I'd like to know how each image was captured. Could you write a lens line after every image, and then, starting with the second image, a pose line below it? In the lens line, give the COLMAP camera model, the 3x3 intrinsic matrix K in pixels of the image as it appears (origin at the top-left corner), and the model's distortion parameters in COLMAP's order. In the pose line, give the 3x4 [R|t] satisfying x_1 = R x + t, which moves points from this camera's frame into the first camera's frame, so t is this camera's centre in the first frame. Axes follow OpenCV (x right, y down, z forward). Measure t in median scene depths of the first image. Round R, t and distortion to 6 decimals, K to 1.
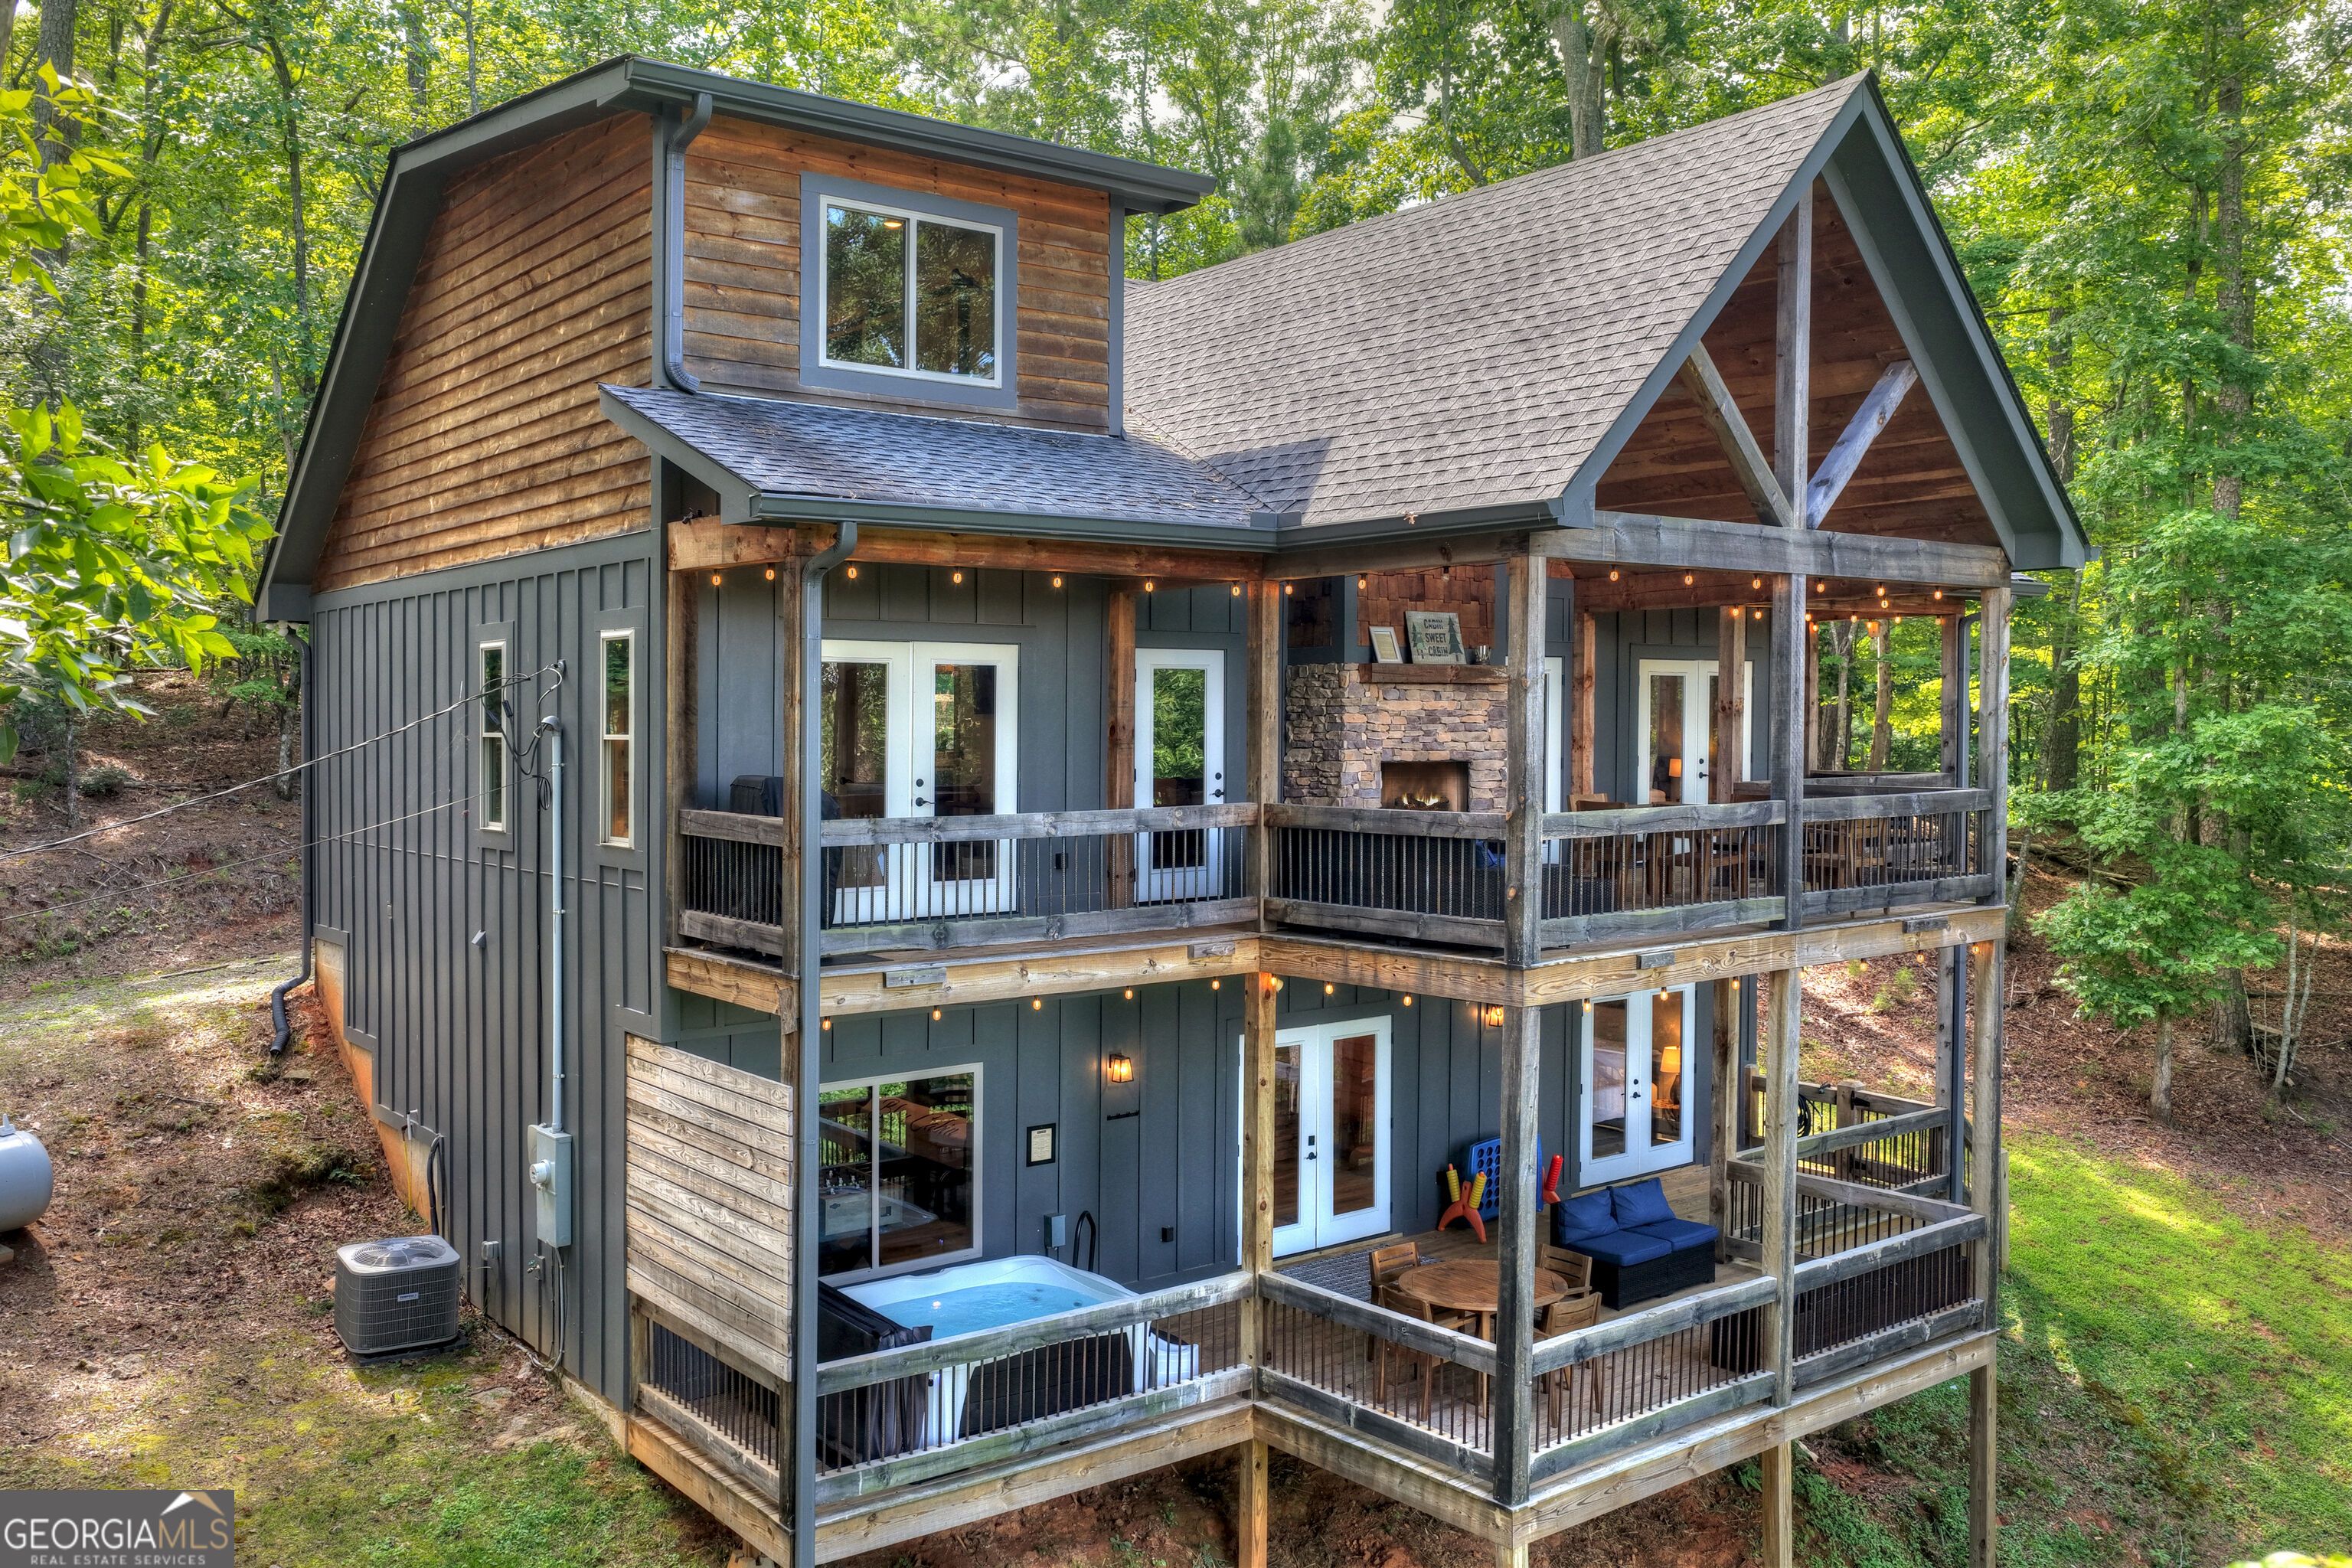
lens RADIAL K [[1963.0, 0, 1176.0], [0, 1963.0, 784.0], [0, 0, 1]] dist [0.000927, 0.010236]
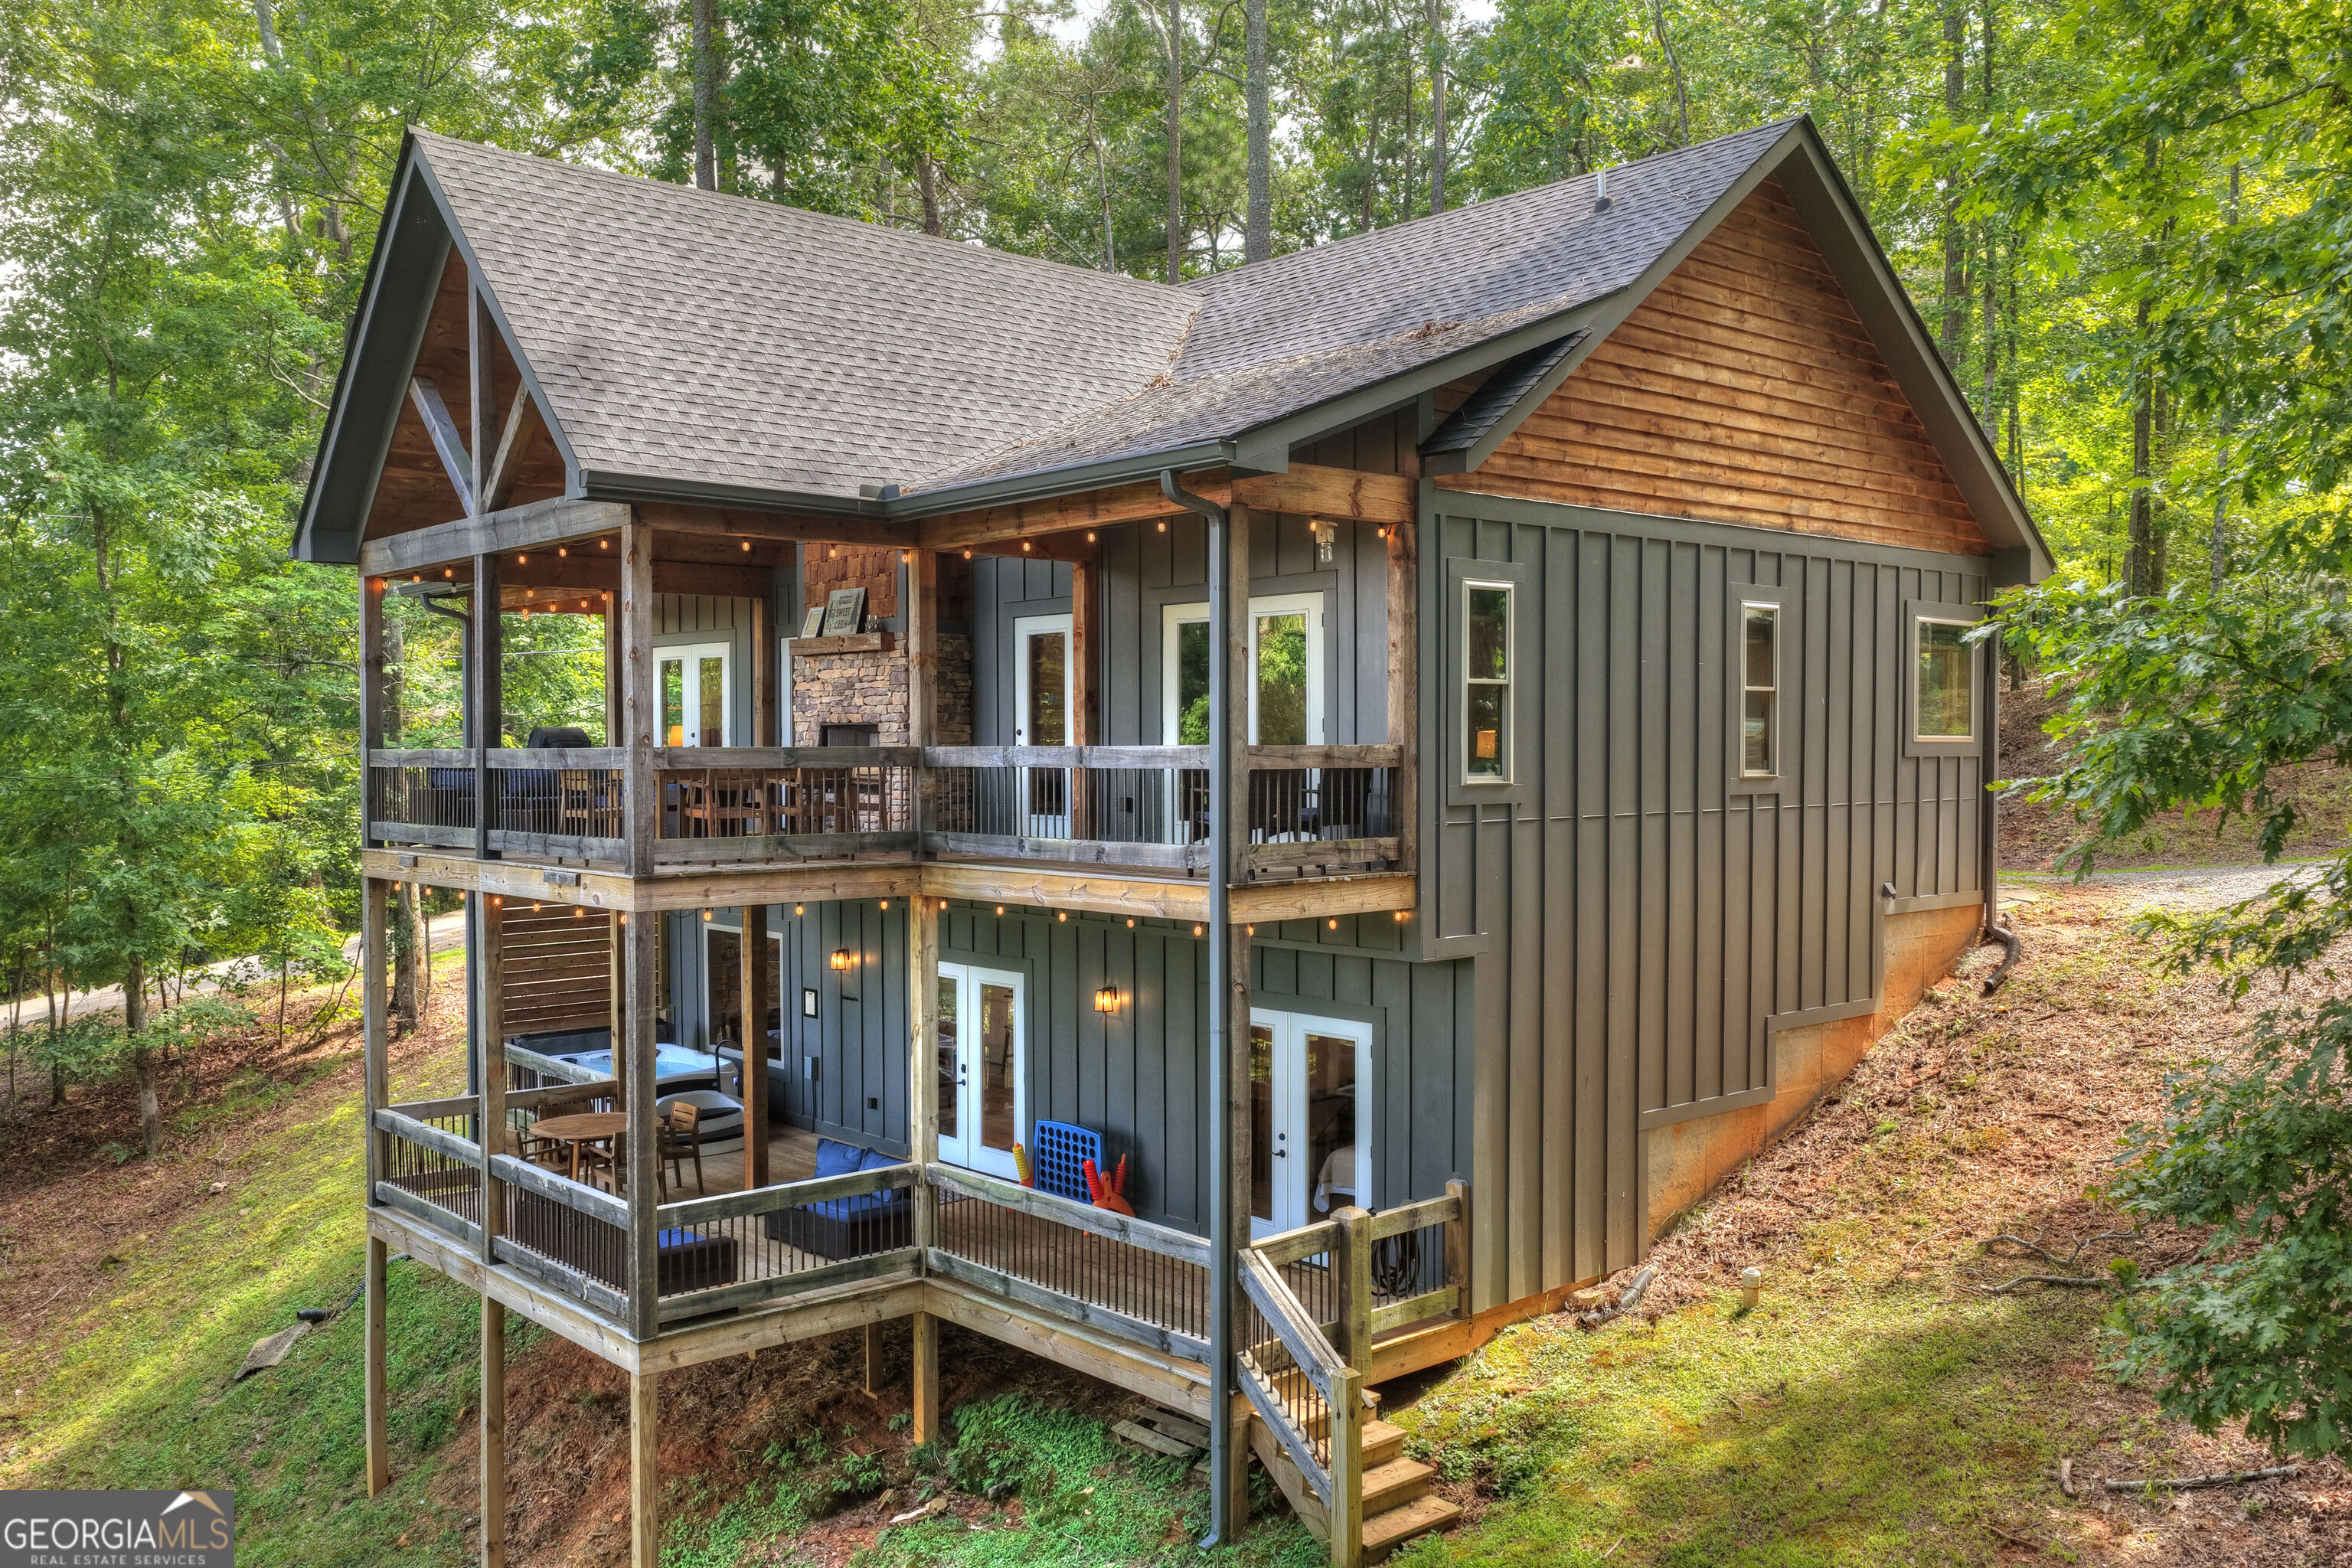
lens RADIAL K [[1963.0, 0, 1176.0], [0, 1963.0, 784.0], [0, 0, 1]] dist [0.000927, 0.010236]
pose [[0.053064, 0.023224, -0.998321, 1.296869], [-0.032747, 0.999232, 0.021505, -0.007295], [0.998054, 0.031551, 0.053784, 1.161657]]
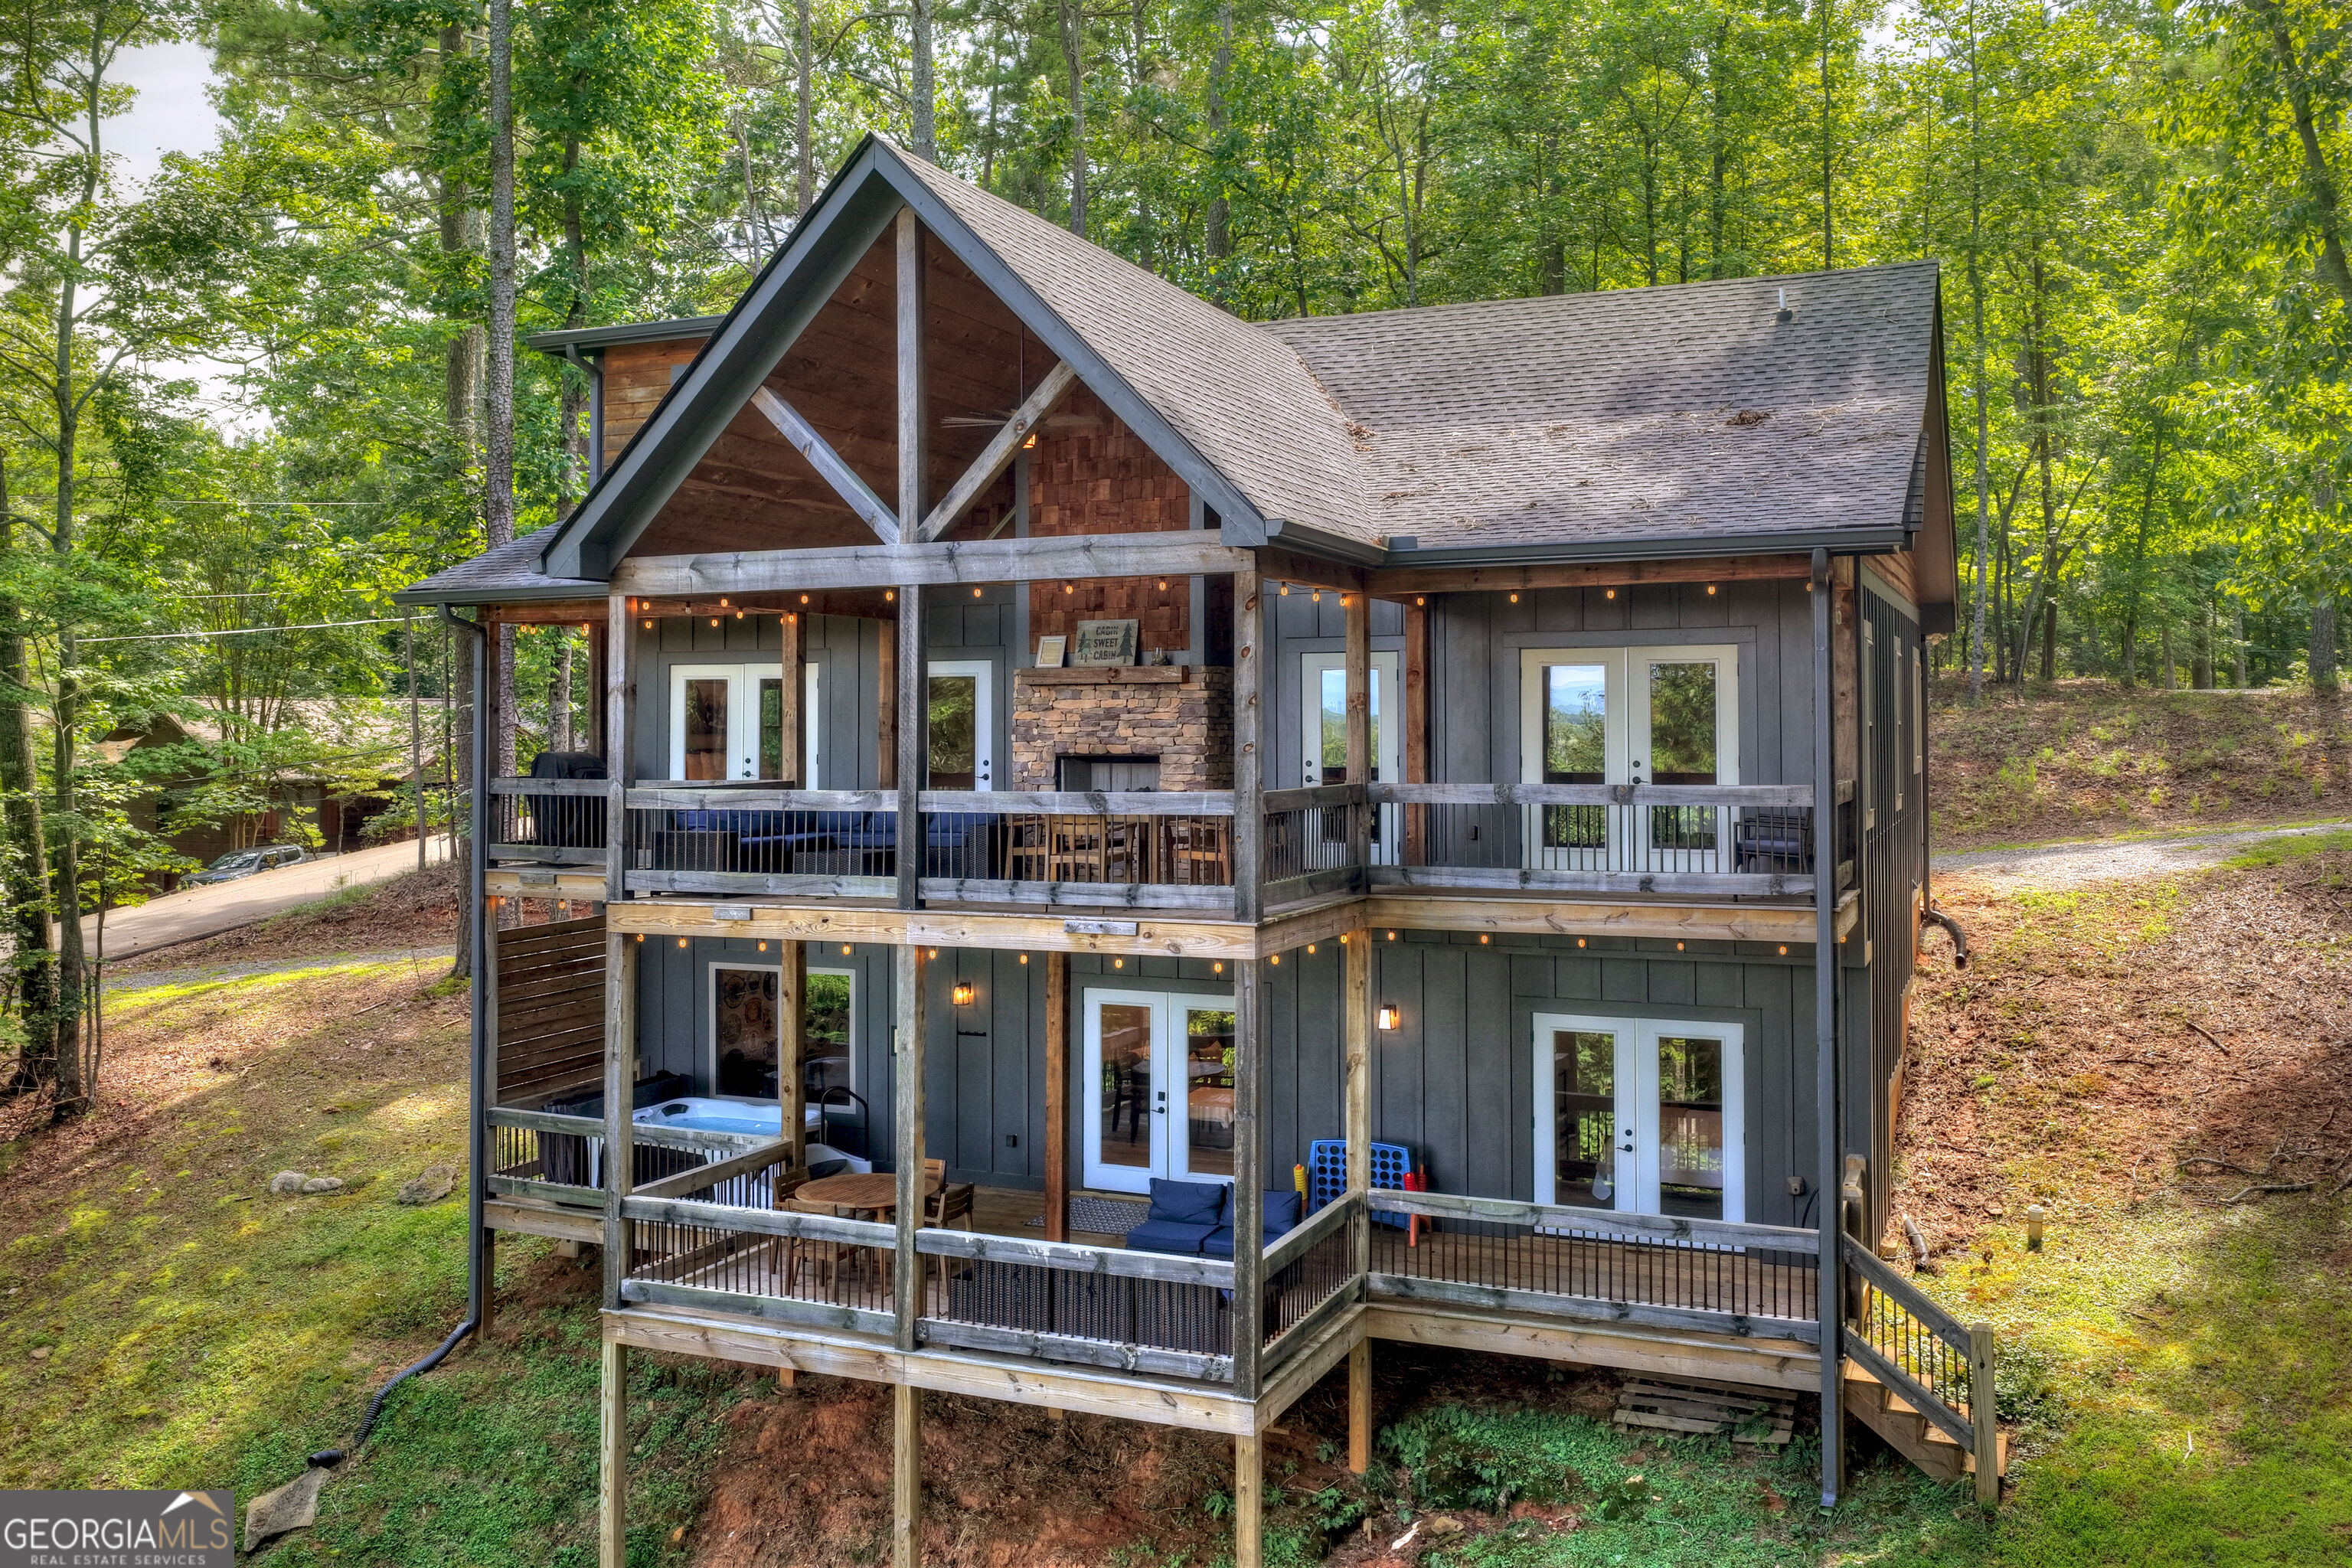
lens RADIAL K [[1960.1, 0, 1195.3], [0, 1960.1, 654.6], [0, 0, 1]] dist [-0.002680, 0.003023]
pose [[0.472050, -0.030057, -0.881059, 1.168317], [-0.027728, 0.998418, -0.048916, -0.015307], [0.881136, 0.047521, 0.470469, 0.533188]]
